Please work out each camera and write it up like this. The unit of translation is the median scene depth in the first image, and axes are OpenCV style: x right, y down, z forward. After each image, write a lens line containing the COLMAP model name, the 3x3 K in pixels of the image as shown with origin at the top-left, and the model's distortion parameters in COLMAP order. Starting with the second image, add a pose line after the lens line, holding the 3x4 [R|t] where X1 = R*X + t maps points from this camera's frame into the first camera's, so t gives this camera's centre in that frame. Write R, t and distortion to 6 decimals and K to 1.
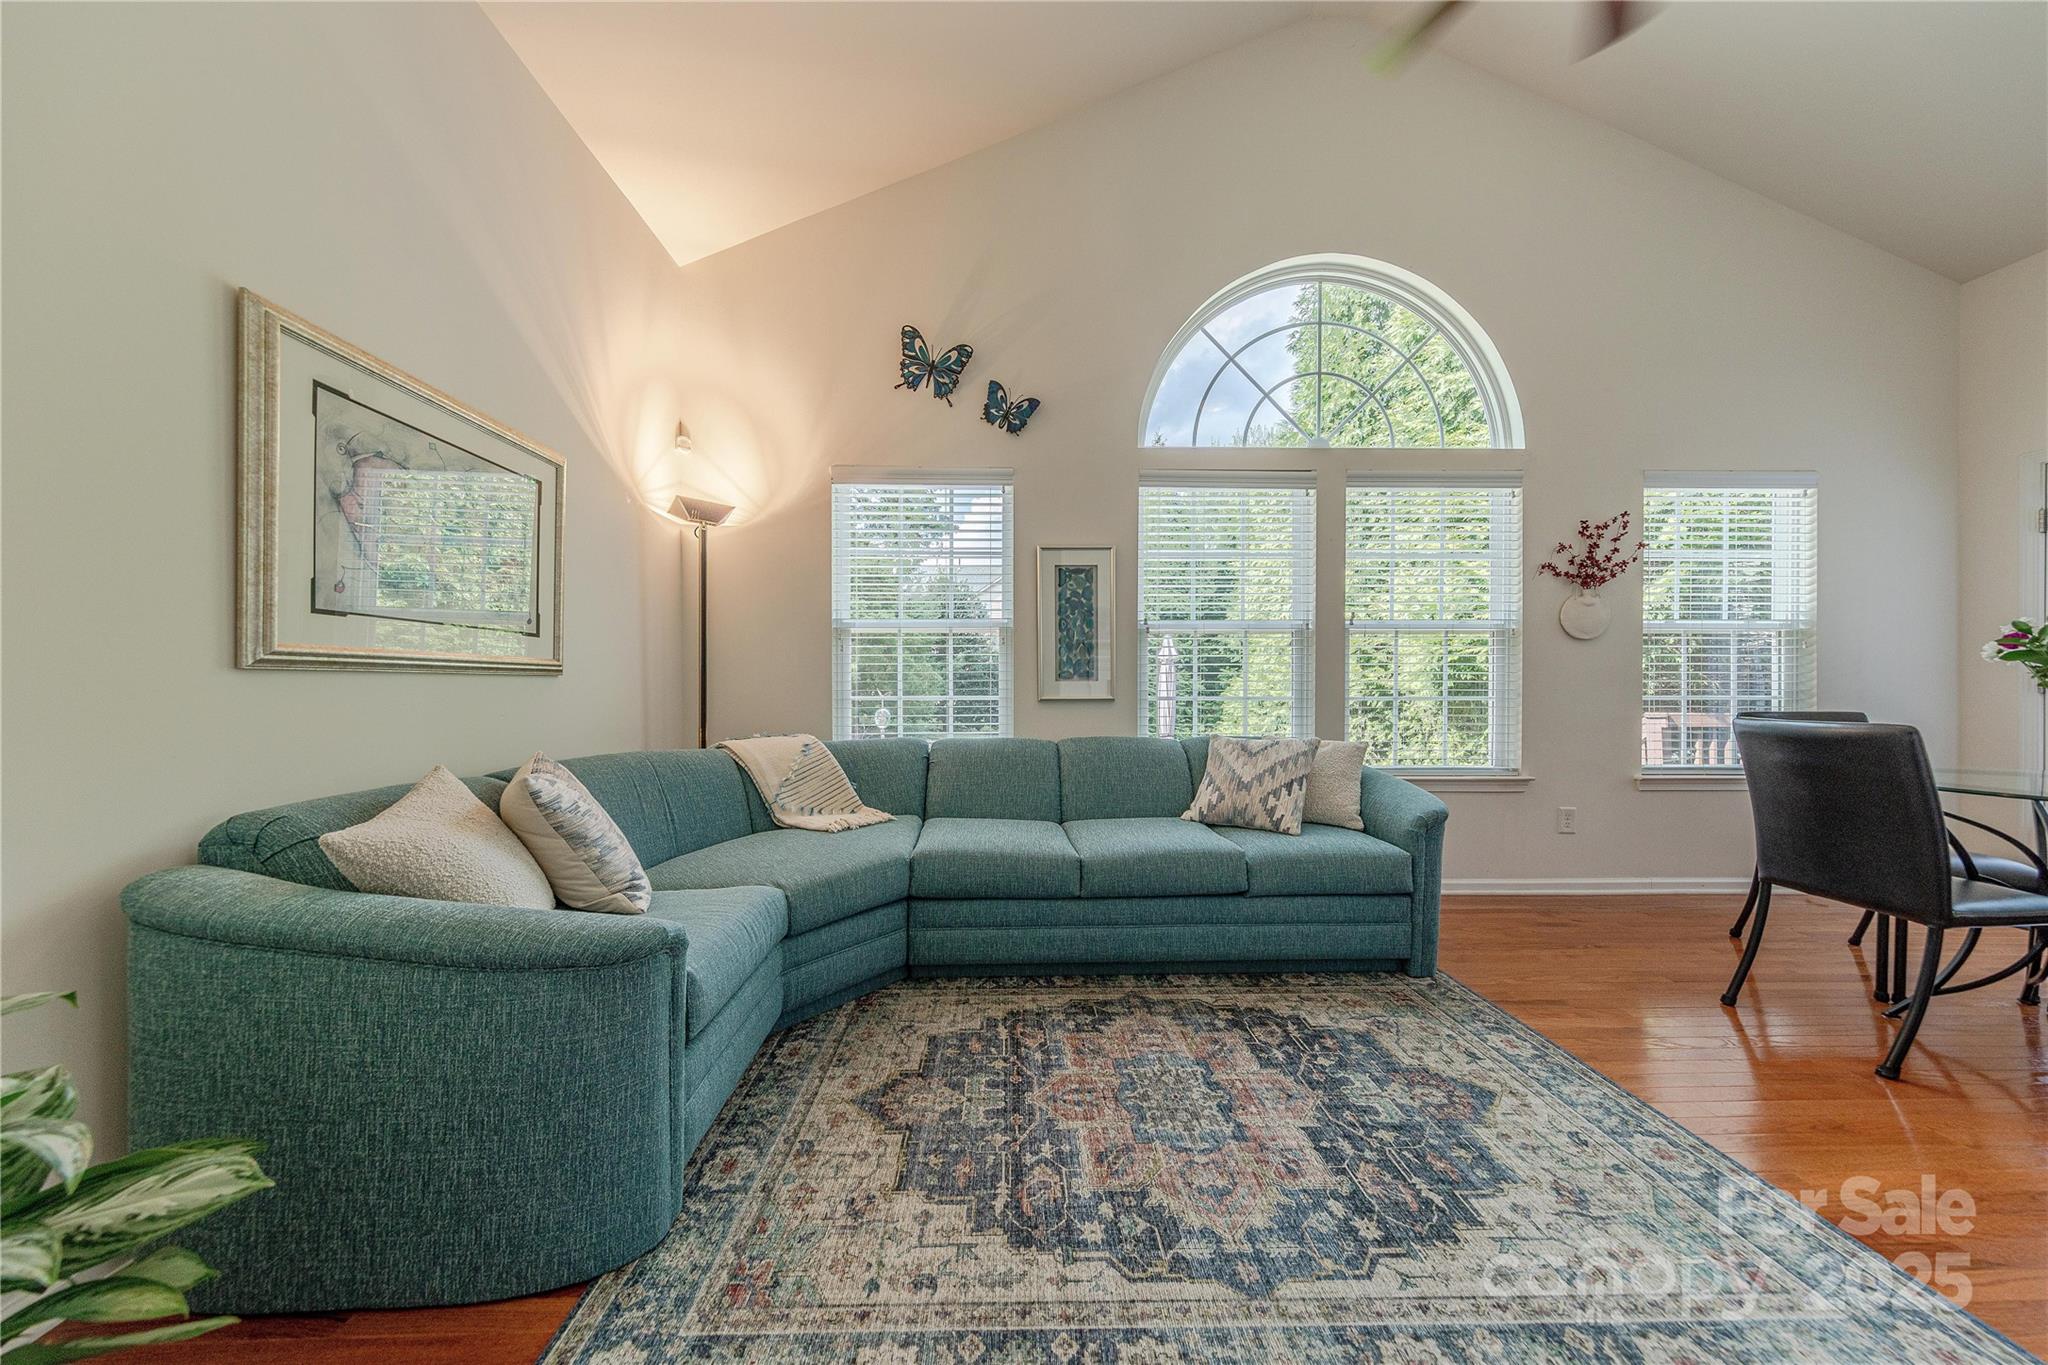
lens RADIAL K [[652.6, 0, 1024.0], [0, 652.6, 682.5], [0, 0, 1]] dist [0.000994, 0.000043]
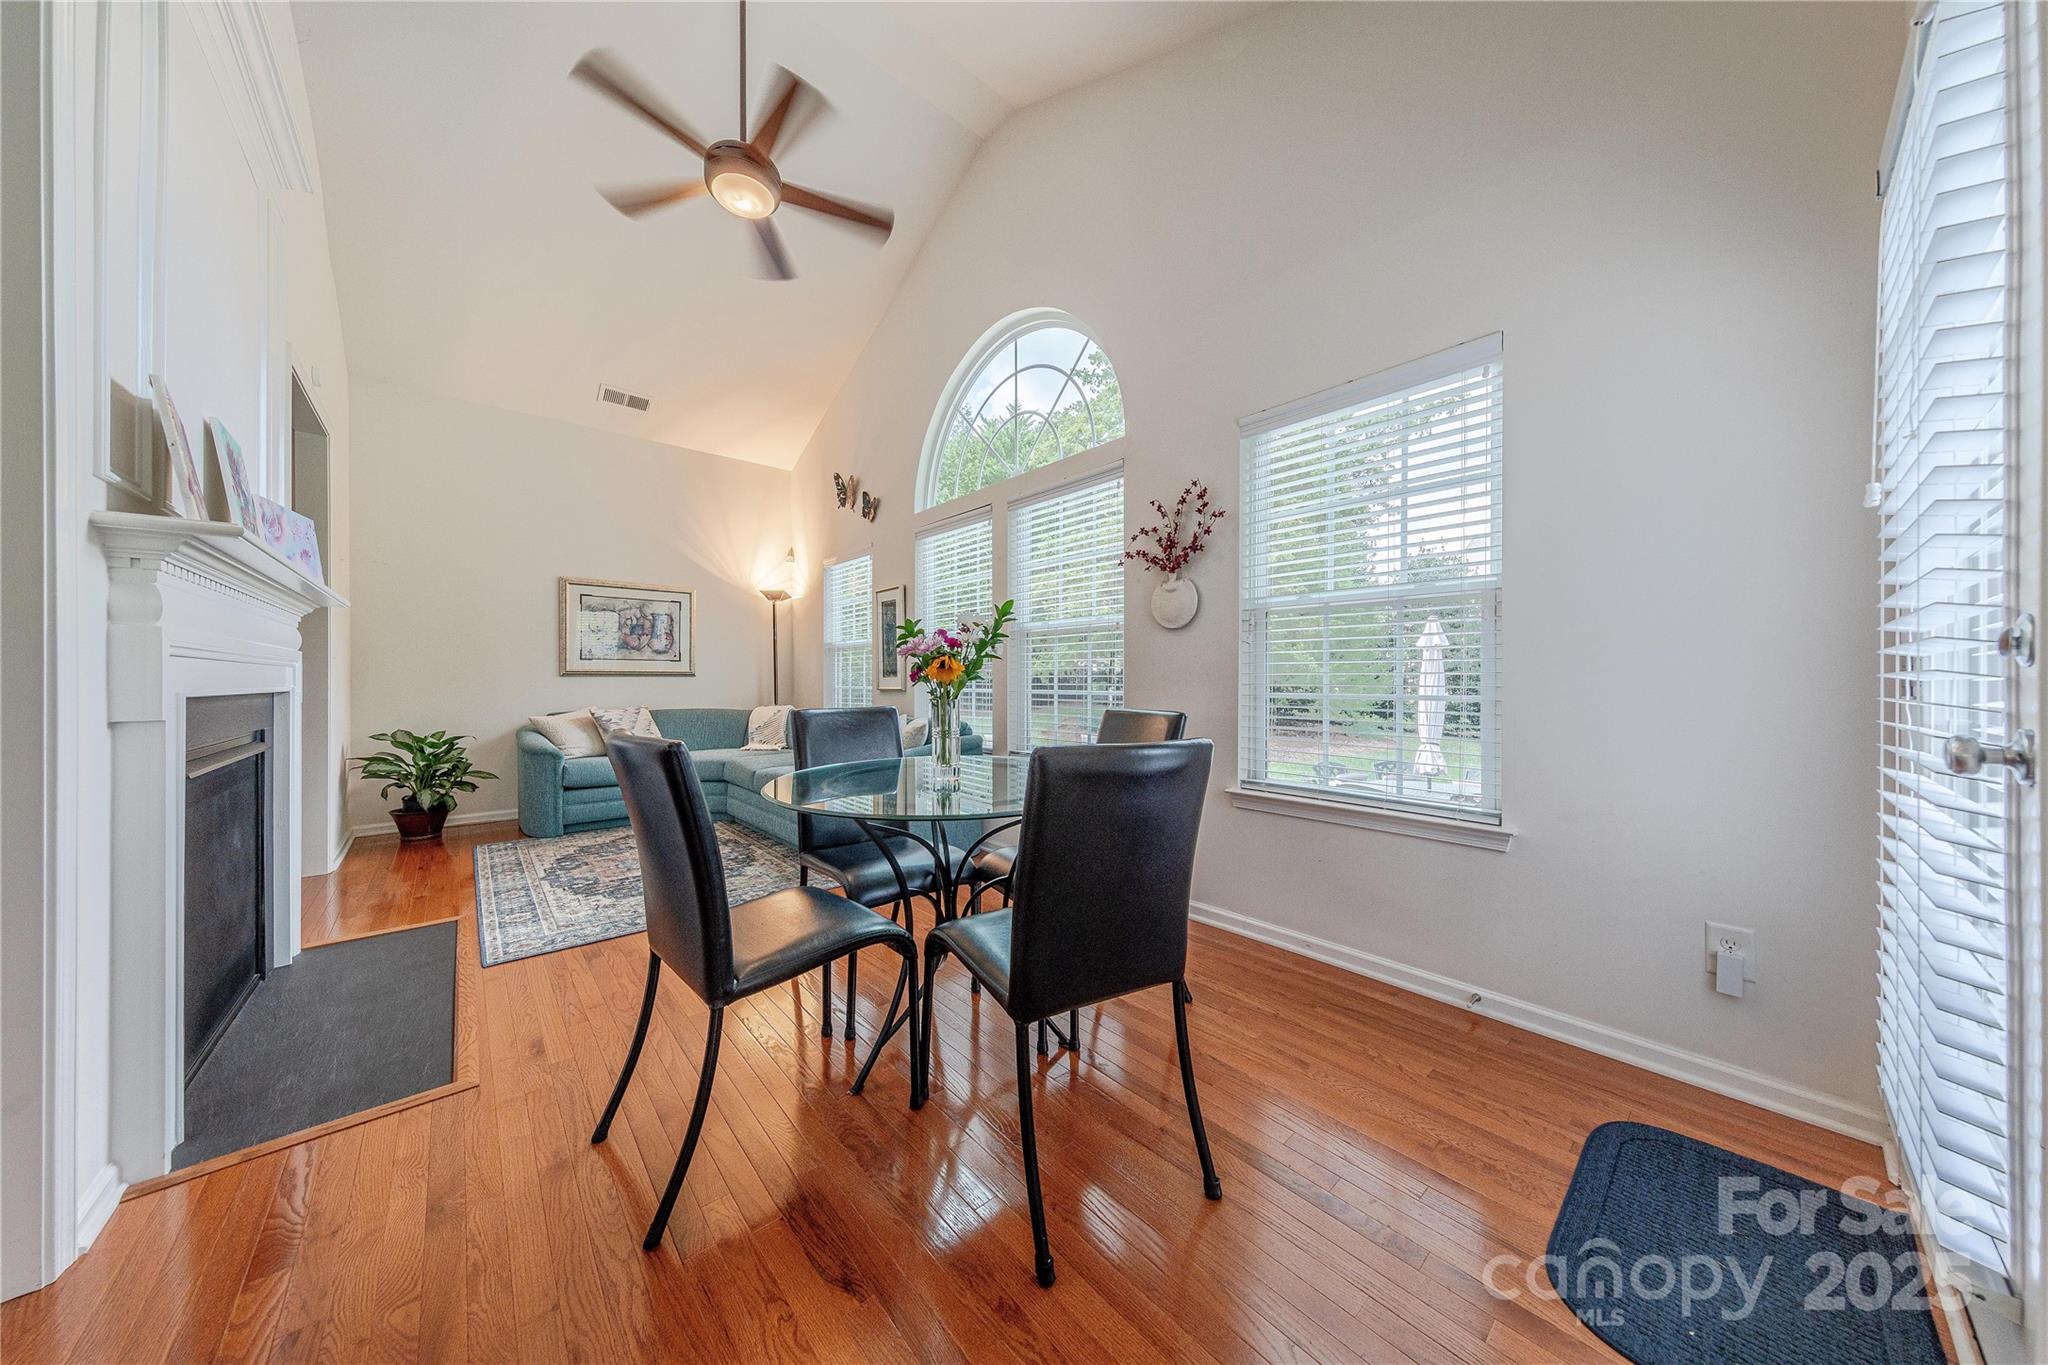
lens RADIAL K [[652.6, 0, 1024.0], [0, 652.6, 682.5], [0, 0, 1]] dist [0.000994, 0.000043]
pose [[0.643750, 0.001526, -0.765235, 1.433445], [0.000316, 0.999997, 0.002260, 0.005028], [0.765236, -0.001697, 0.643747, 0.266239]]
